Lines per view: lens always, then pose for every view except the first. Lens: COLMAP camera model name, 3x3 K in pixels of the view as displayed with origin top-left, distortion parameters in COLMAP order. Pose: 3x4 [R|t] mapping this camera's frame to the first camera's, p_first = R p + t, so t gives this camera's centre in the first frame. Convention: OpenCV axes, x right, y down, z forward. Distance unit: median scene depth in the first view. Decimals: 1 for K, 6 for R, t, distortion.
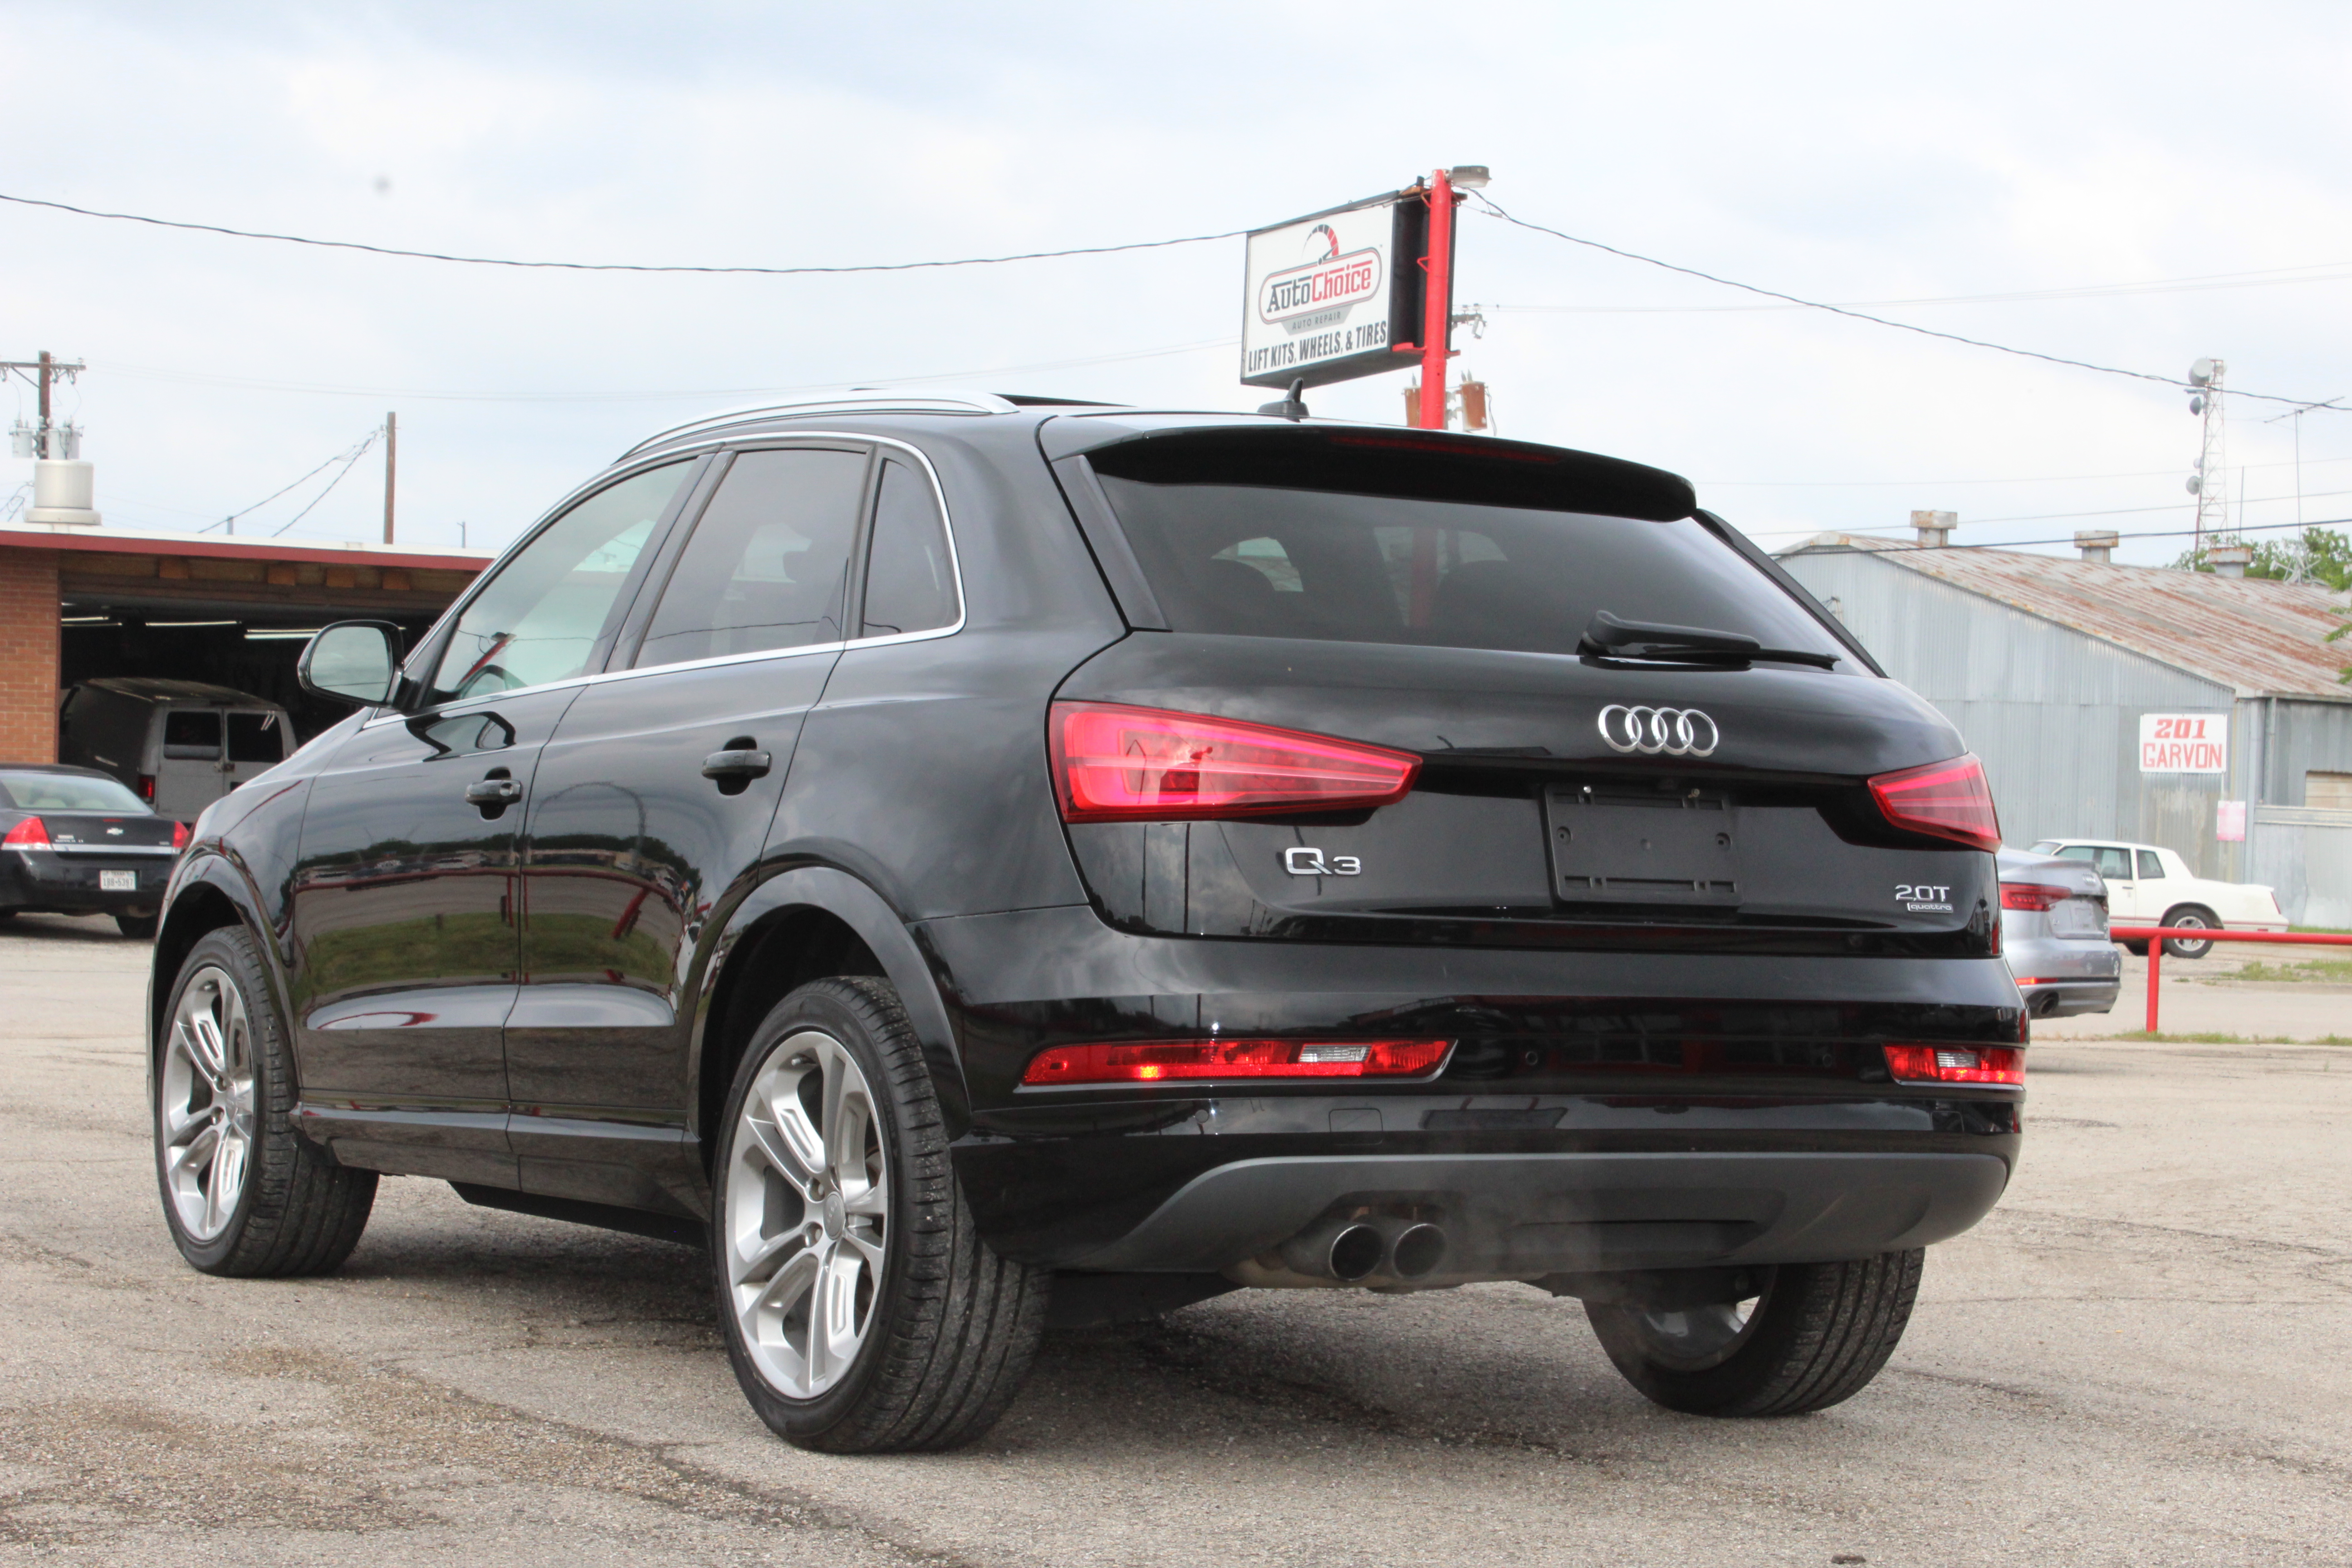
lens RADIAL K [[4559.8, 0, 1176.0], [0, 4559.8, 784.0], [0, 0, 1]] dist [0.042038, -0.055623]
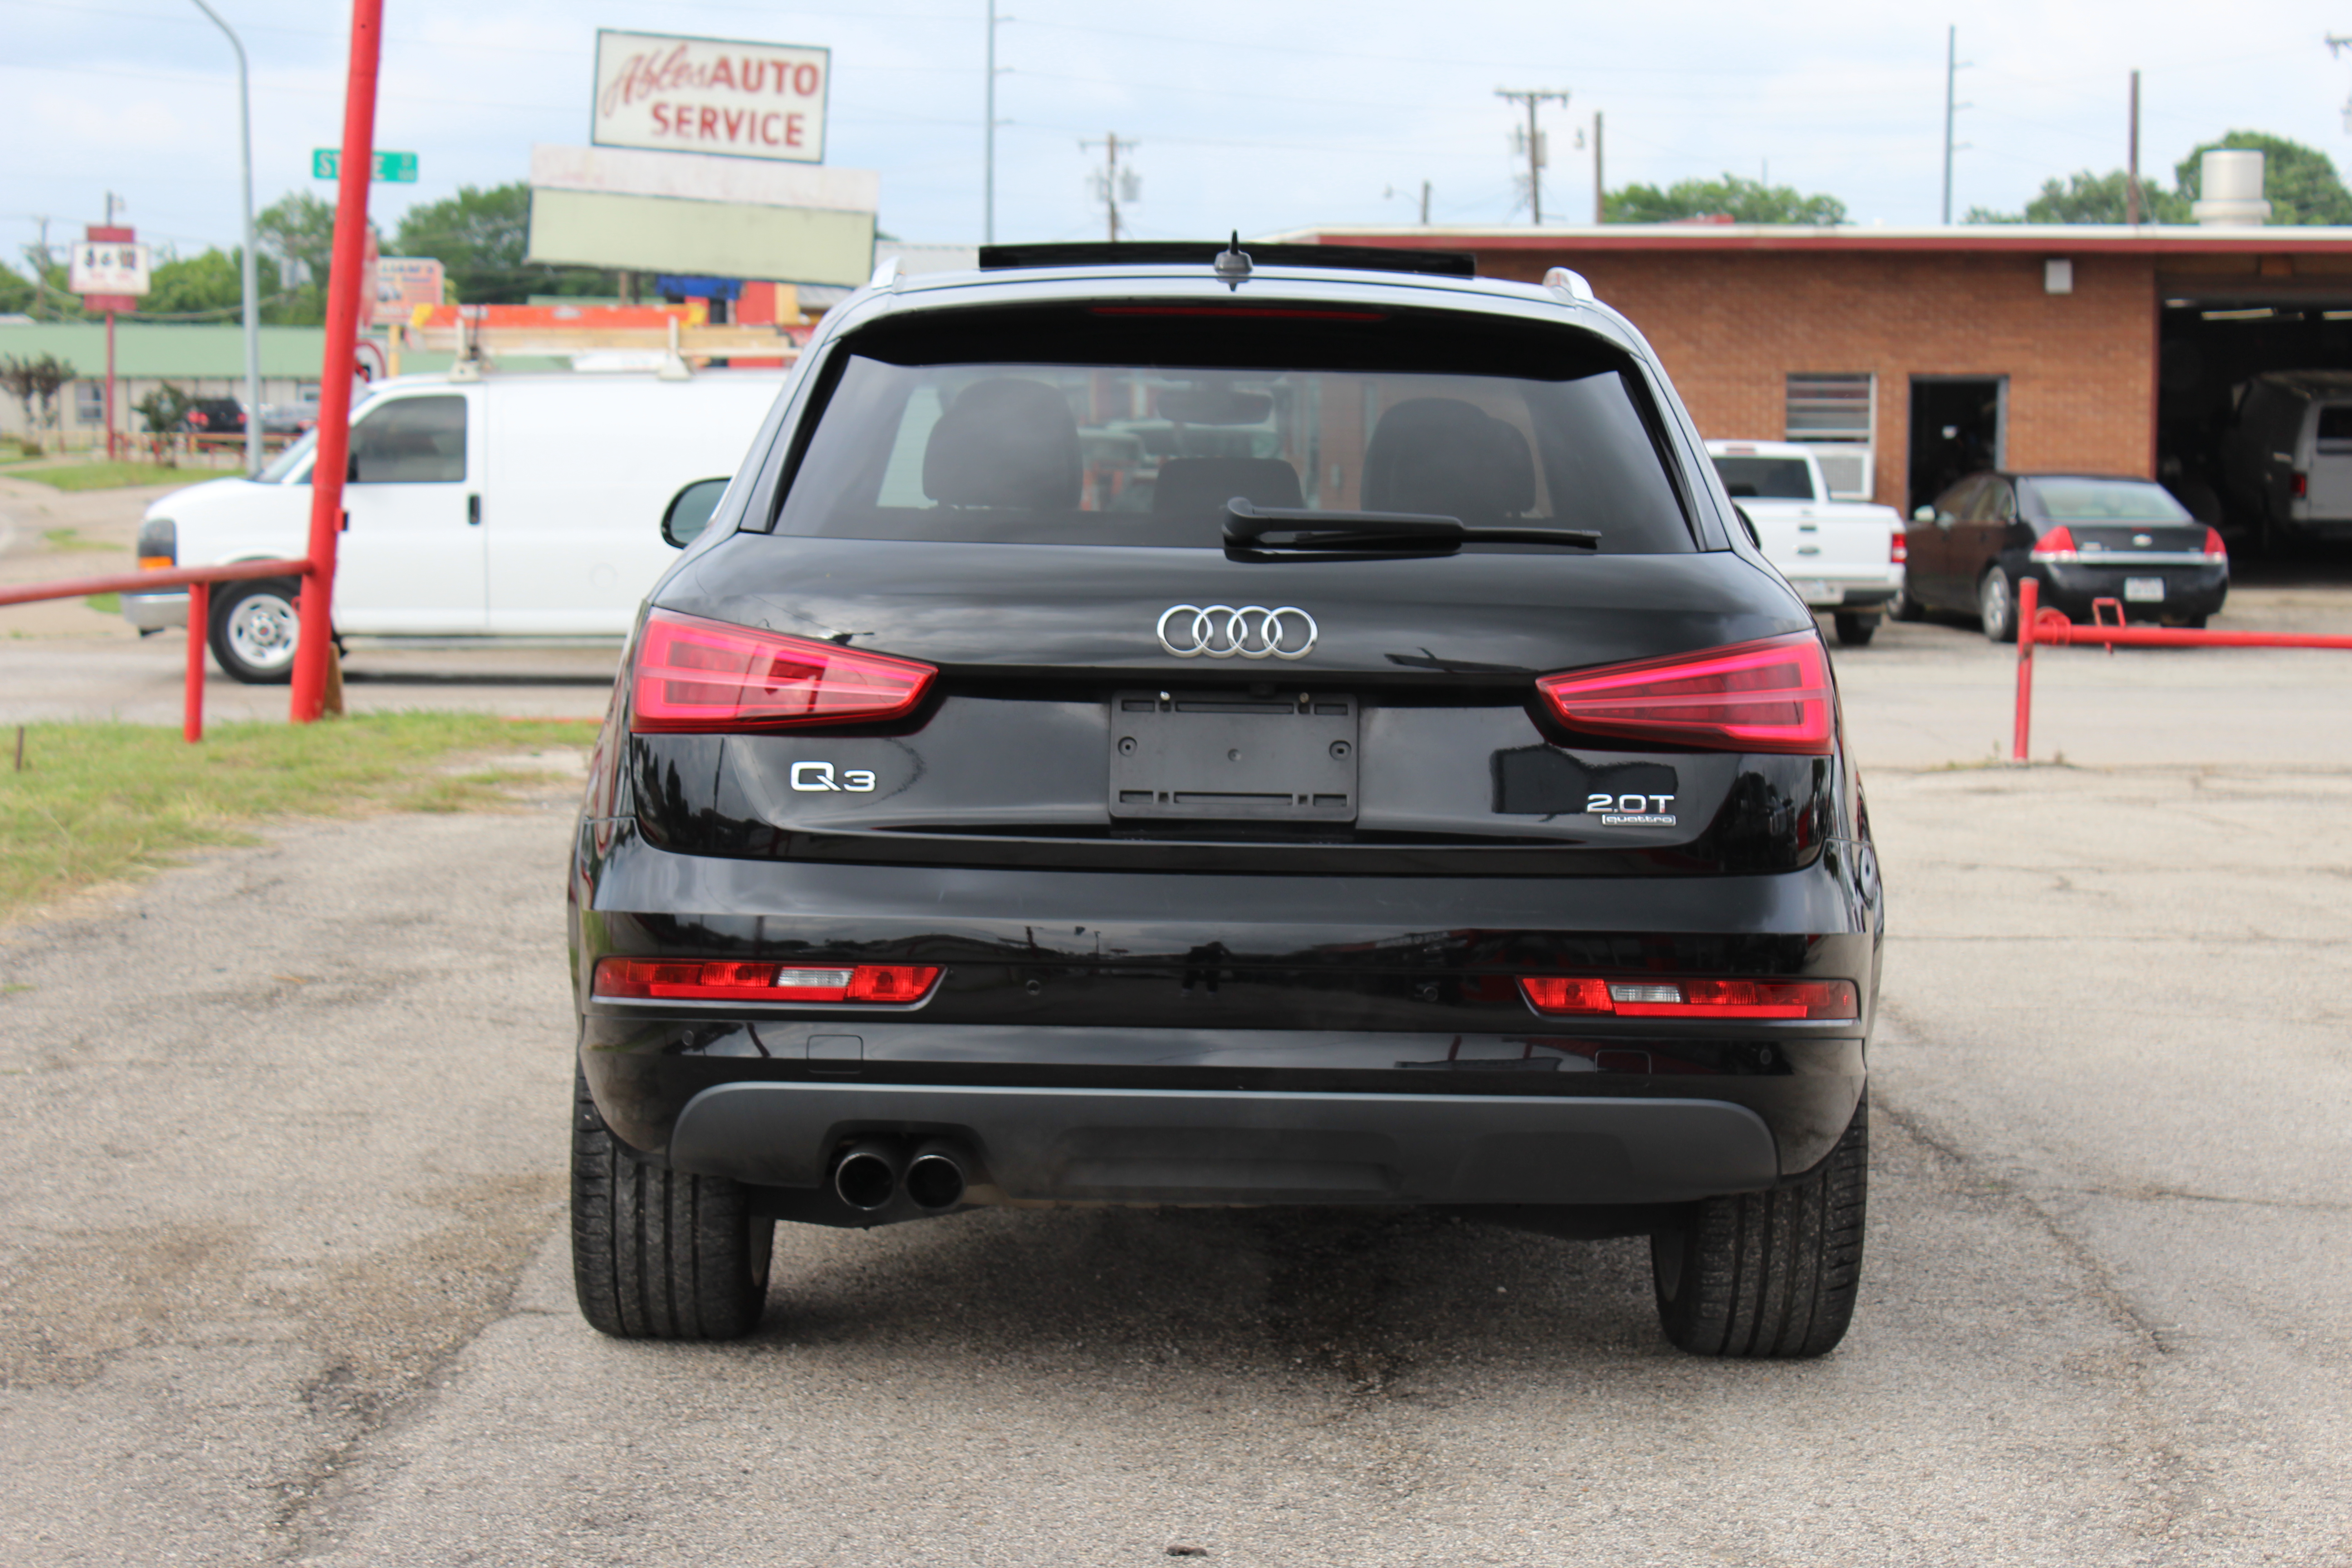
lens RADIAL K [[4559.8, 0, 1176.0], [0, 4559.8, 784.0], [0, 0, 1]] dist [0.042038, -0.055623]
pose [[0.860481, 0.016914, -0.509202, 0.562734], [0.019837, 0.997579, 0.066658, -0.042610], [0.509096, -0.067459, 0.858062, 0.201125]]
